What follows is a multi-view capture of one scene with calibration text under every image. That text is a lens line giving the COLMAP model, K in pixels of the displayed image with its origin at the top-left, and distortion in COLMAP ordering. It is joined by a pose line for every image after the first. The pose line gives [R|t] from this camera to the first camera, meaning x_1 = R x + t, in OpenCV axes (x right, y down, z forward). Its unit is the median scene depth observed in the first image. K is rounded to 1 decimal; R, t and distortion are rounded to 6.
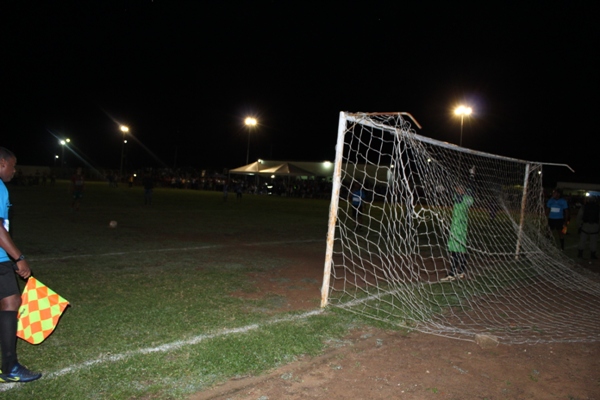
lens RADIAL K [[512.2, 0, 300.0], [0, 512.2, 200.0], [0, 0, 1]] dist [-0.161086, 0.159196]
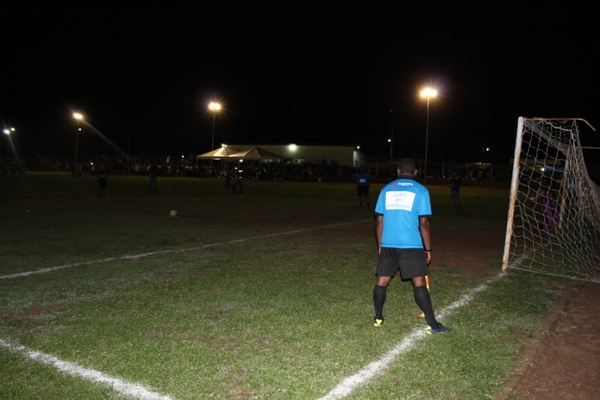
lens RADIAL K [[512.2, 0, 300.0], [0, 512.2, 200.0], [0, 0, 1]] dist [-0.161086, 0.159196]
pose [[0.992993, -0.037661, 0.112010, -0.226768], [0.033629, 0.998724, 0.037671, -0.010997], [-0.113286, -0.033641, 0.992993, -0.069548]]
